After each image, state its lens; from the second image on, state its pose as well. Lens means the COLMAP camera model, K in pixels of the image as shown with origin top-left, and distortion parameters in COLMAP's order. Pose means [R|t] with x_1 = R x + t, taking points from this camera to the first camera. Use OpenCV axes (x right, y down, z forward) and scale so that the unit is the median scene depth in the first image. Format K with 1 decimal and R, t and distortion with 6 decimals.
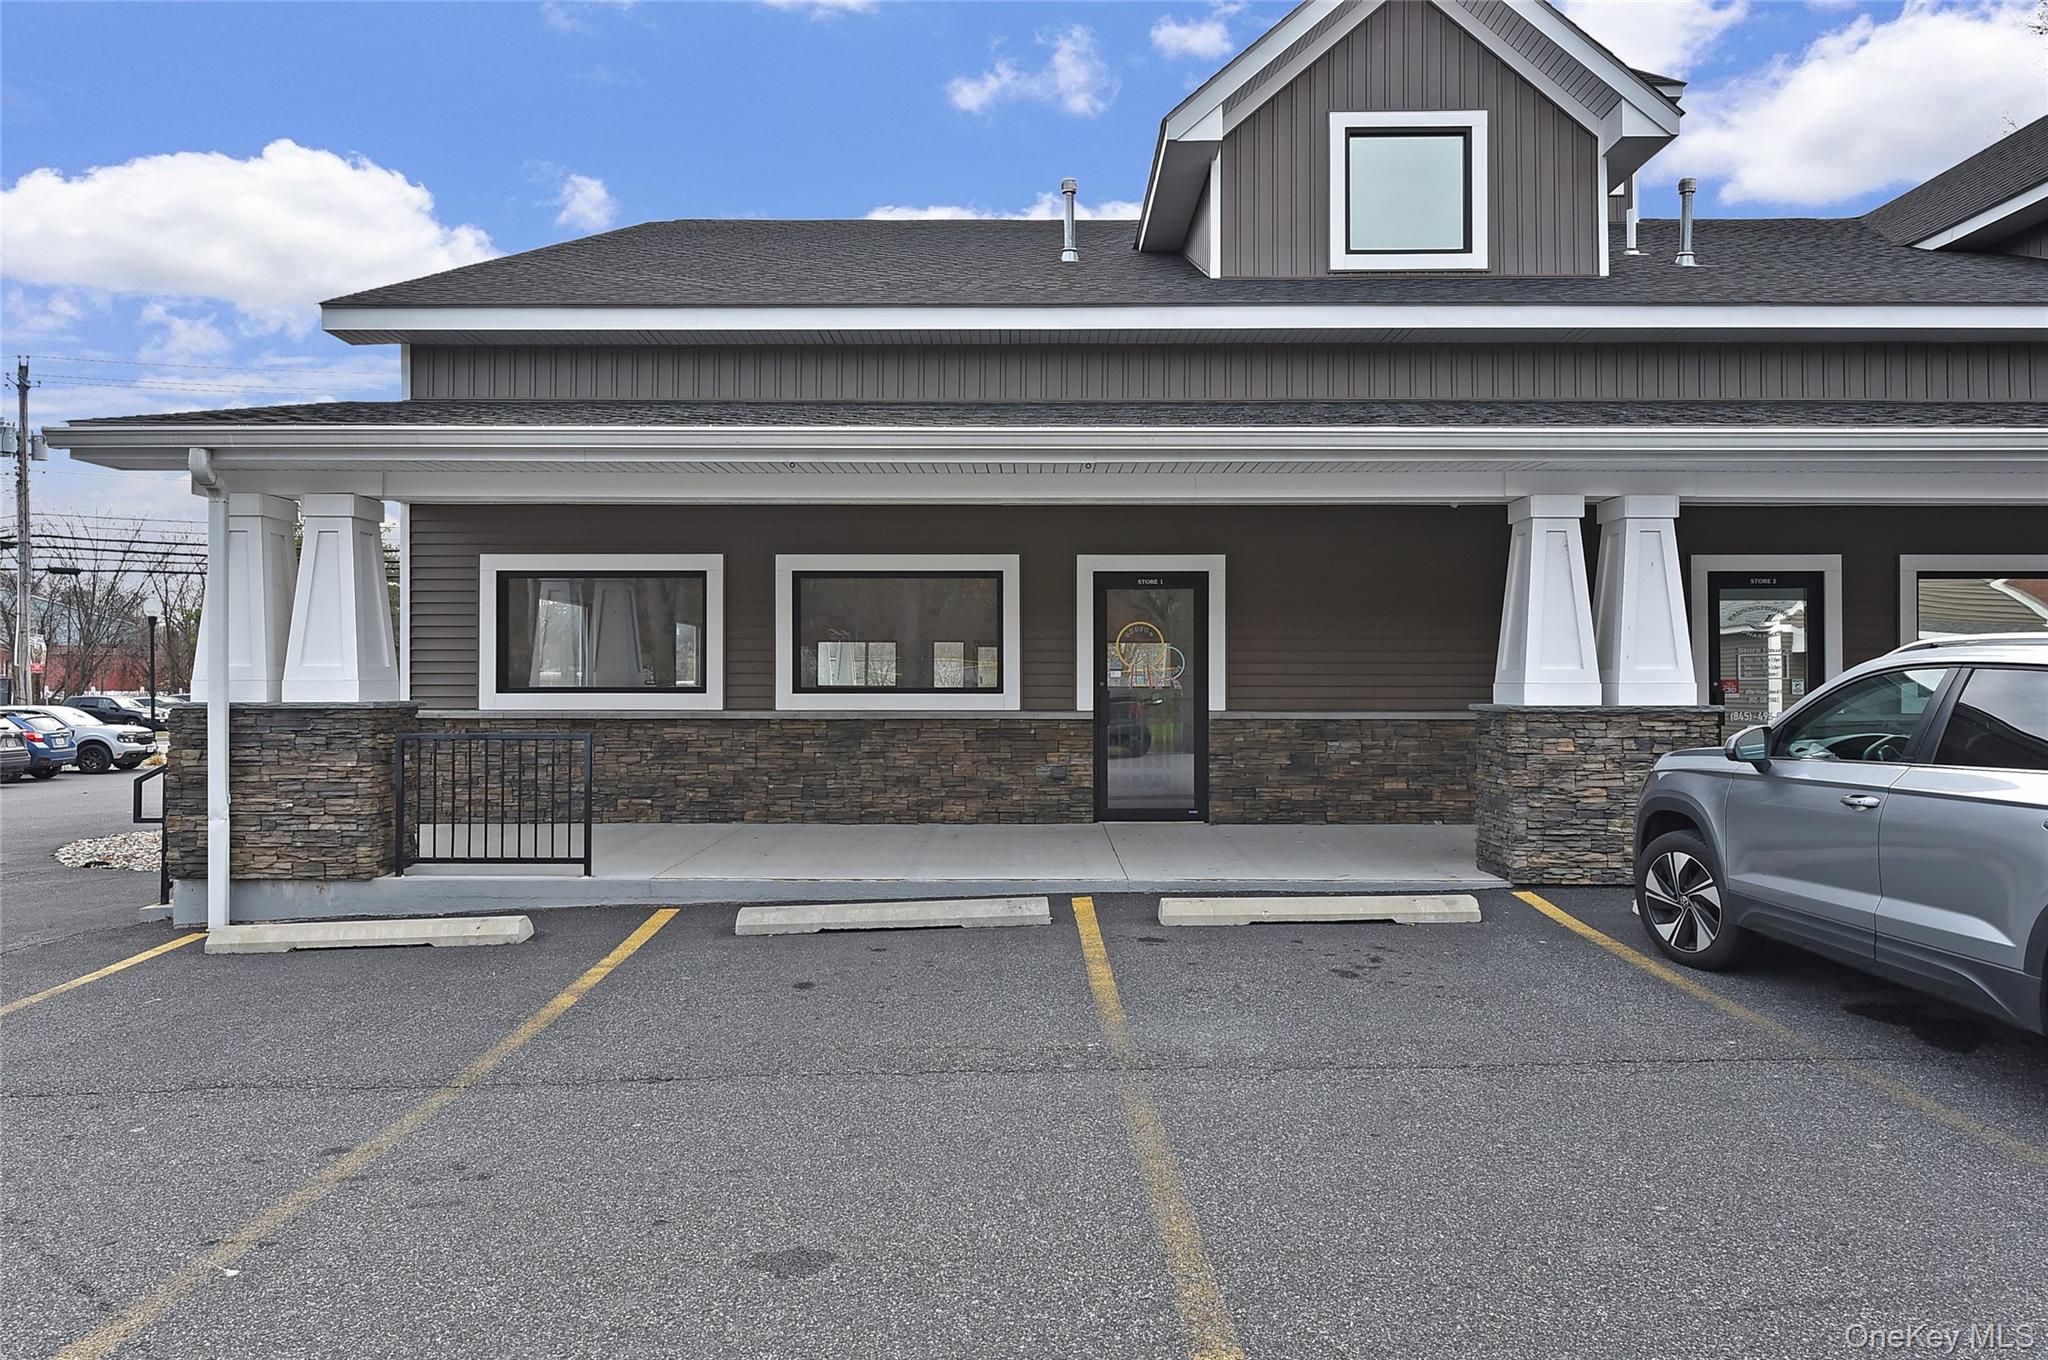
lens RADIAL K [[1353.3, 0, 1011.9], [0, 1353.3, 678.5], [0, 0, 1]] dist [-0.003151, -0.000948]
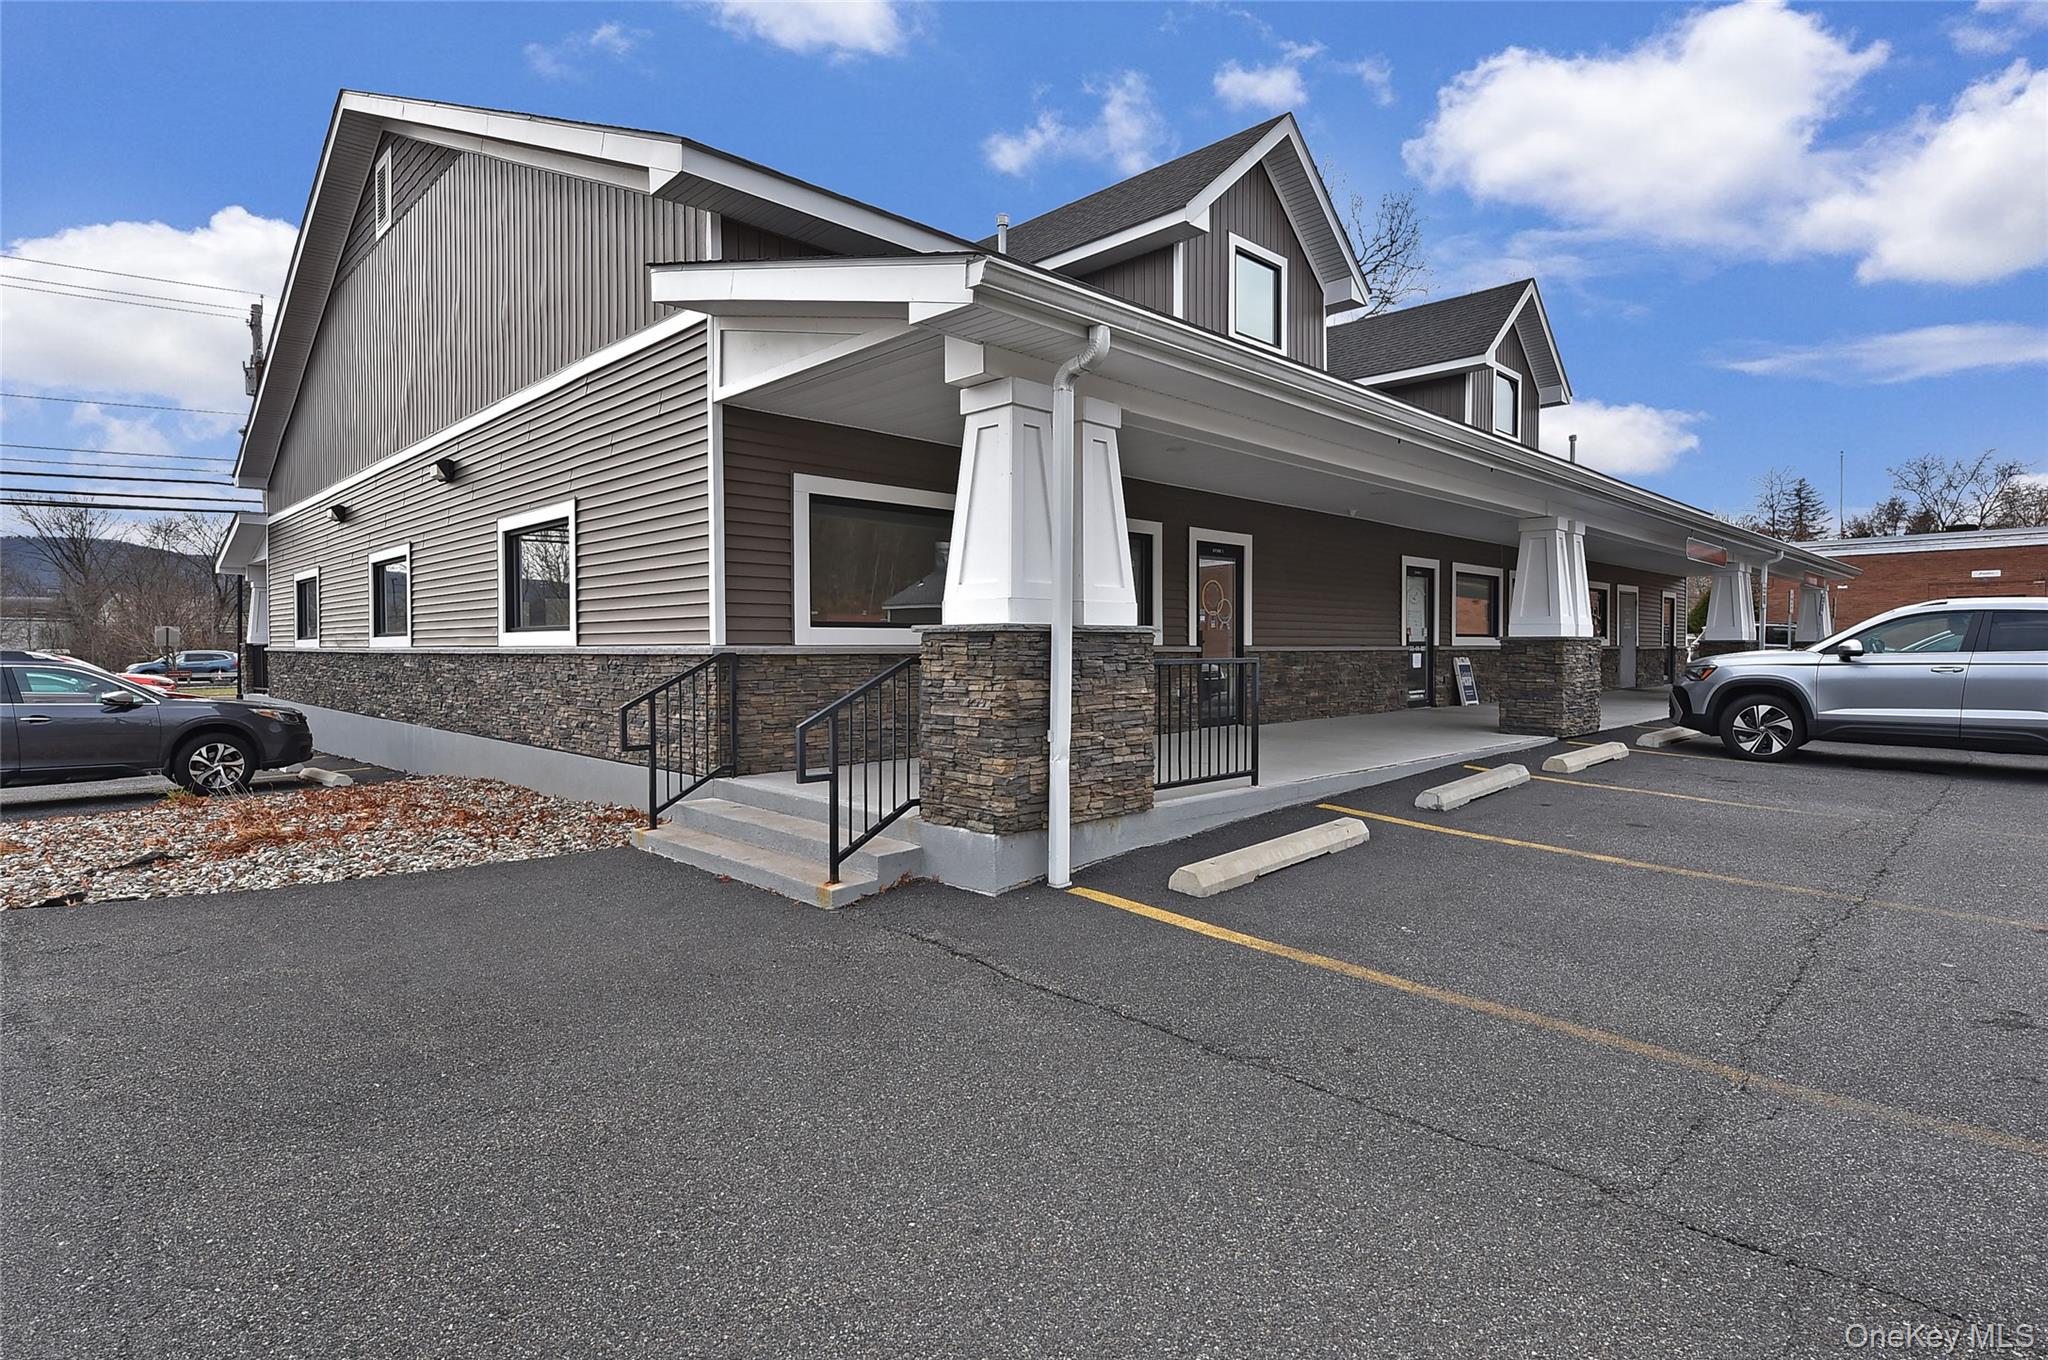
lens RADIAL K [[1049.2, 0, 1024.0], [0, 1049.2, 667.7], [0, 0, 1]] dist [-0.001081, -0.000196]
pose [[0.702490, -0.016158, 0.711510, -0.792373], [-0.000196, 0.999738, 0.022897, 0.022169], [-0.711693, -0.016225, 0.702303, 0.399128]]
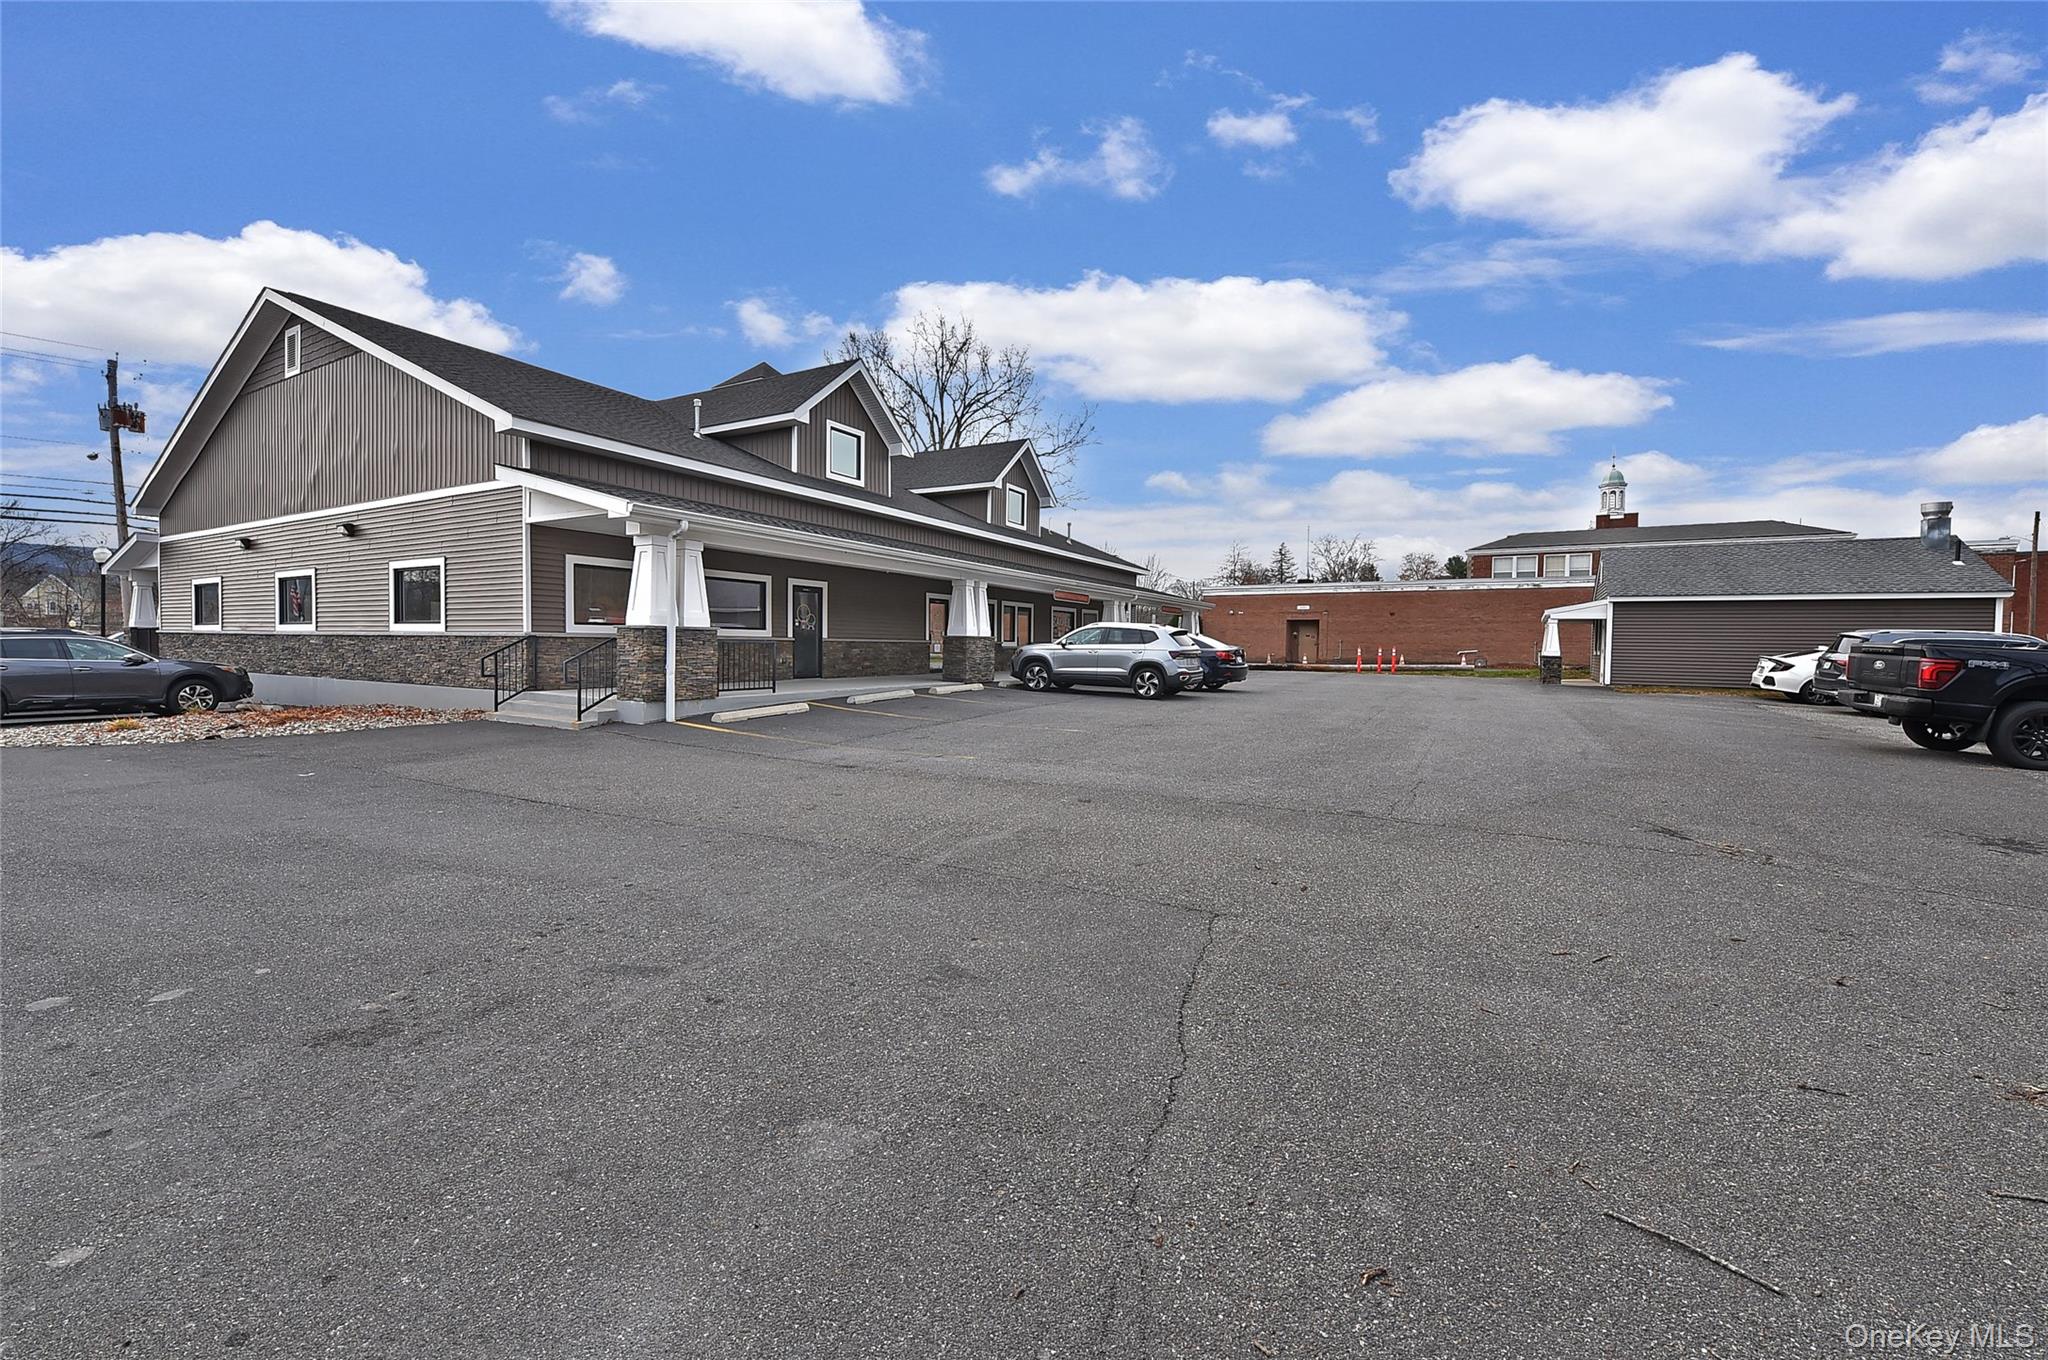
lens RADIAL K [[818.7, 0, 1028.7], [0, 818.7, 671.6], [0, 0, 1]] dist [-0.016668, -0.000034]
pose [[0.473733, -0.023254, 0.880362, -1.134631], [-0.015823, 0.999265, 0.034909, 0.027772], [-0.880526, -0.030467, 0.473017, -0.167456]]
